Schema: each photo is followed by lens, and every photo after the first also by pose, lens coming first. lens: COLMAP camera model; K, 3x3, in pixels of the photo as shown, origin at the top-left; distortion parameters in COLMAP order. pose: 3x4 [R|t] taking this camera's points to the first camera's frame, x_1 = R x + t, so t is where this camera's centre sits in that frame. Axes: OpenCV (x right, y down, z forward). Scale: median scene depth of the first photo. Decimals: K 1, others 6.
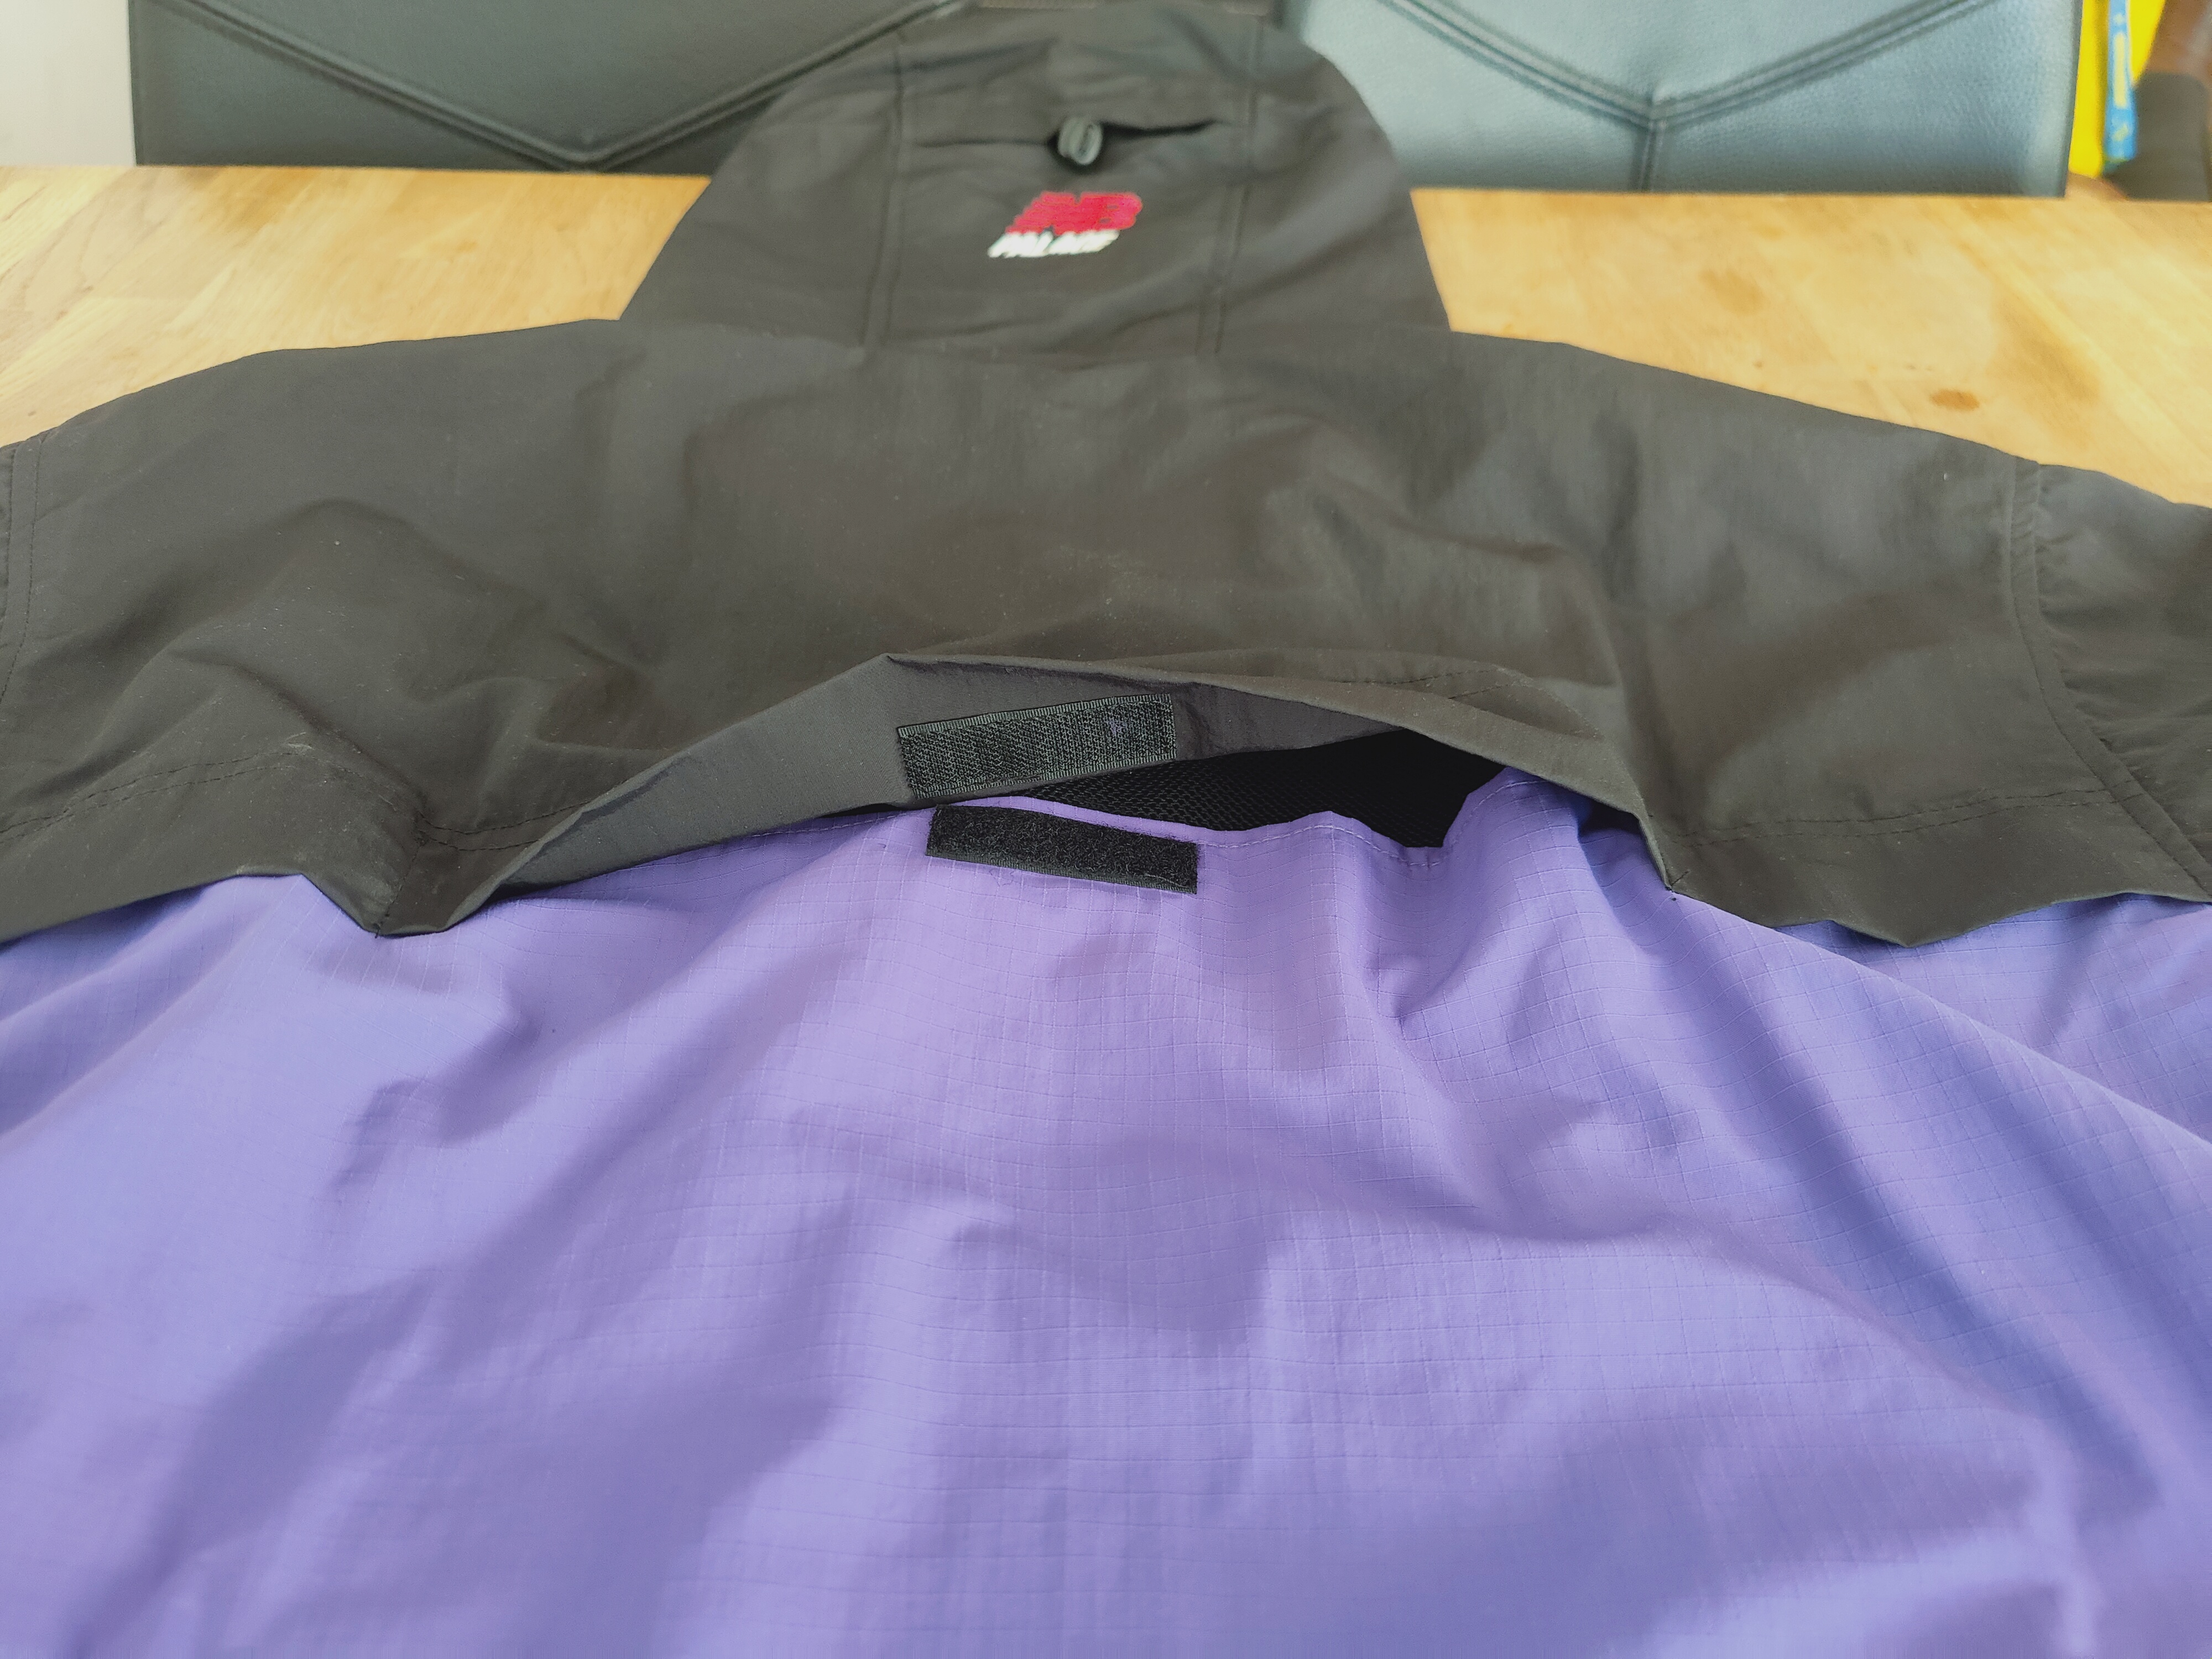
lens RADIAL K [[1685.5, 0, 1110.4], [0, 1685.5, 828.1], [0, 0, 1]] dist [0.022114, -0.008459]
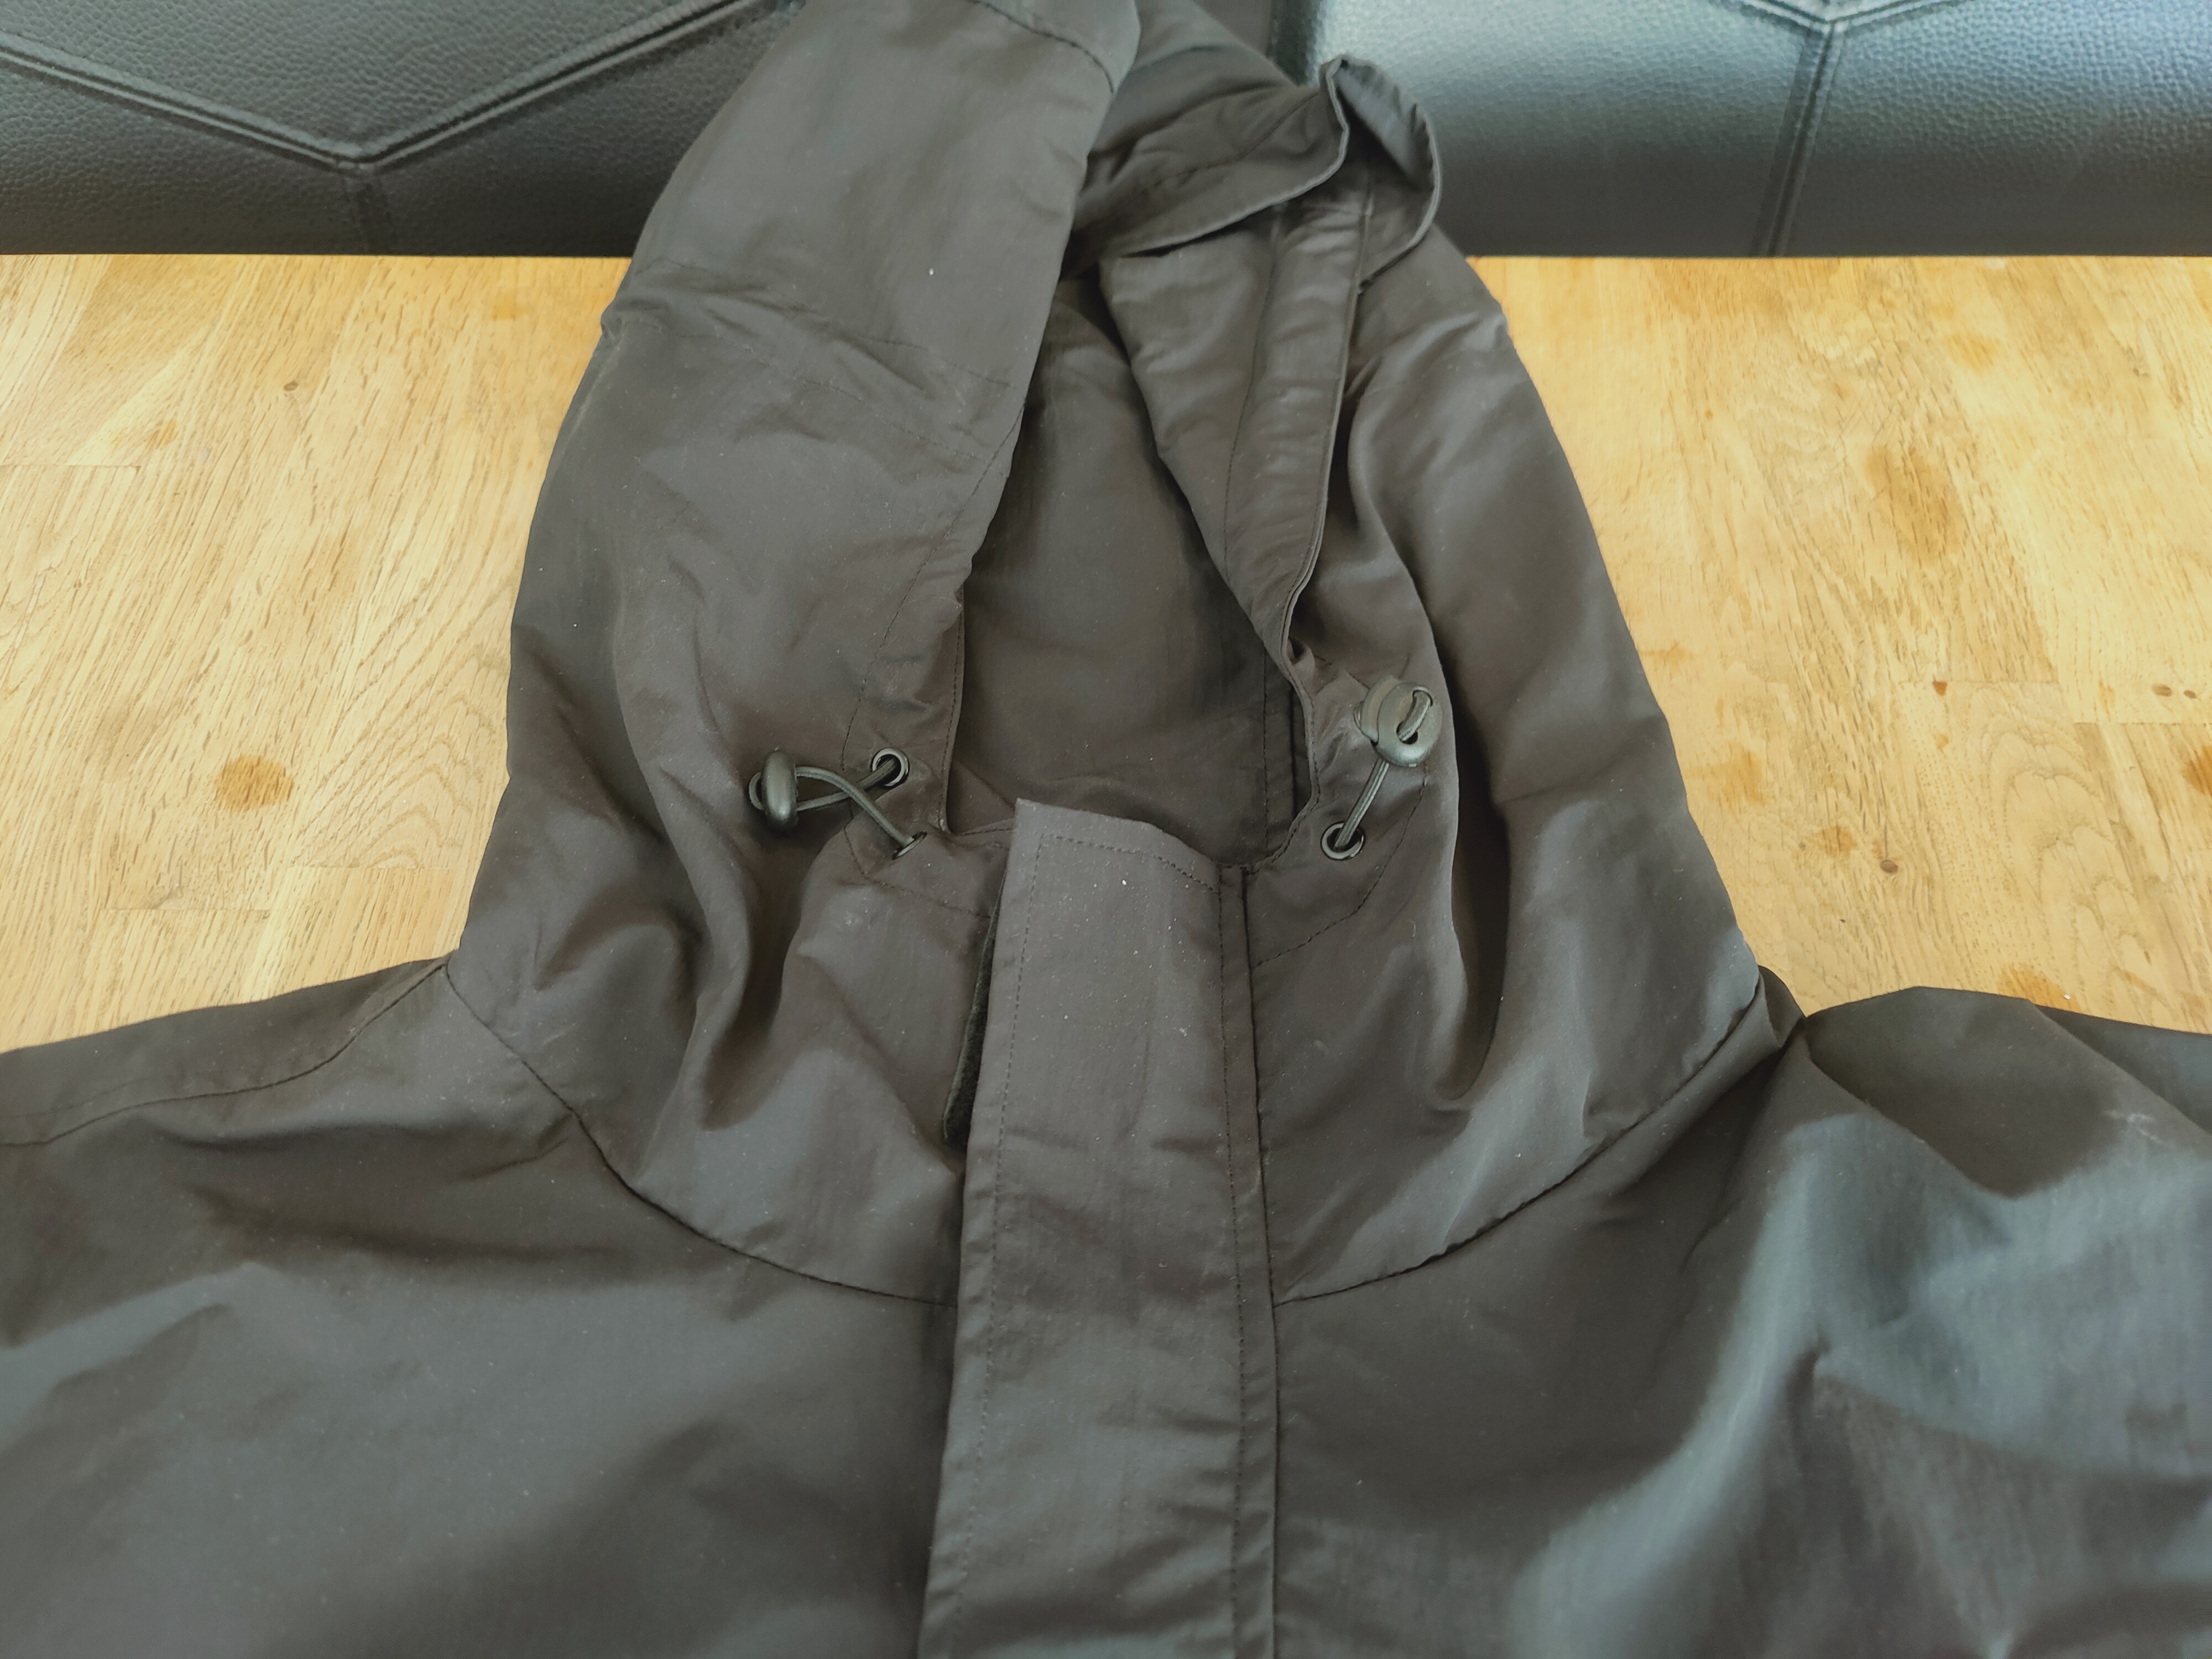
lens RADIAL K [[1685.5, 0, 1089.7], [0, 1685.5, 796.6], [0, 0, 1]] dist [0.022114, -0.008459]
pose [[0.998496, 0.003438, -0.054724, 0.064767], [0.011370, 0.963359, 0.267974, -0.386428], [0.053641, -0.268194, 0.961871, 0.269807]]
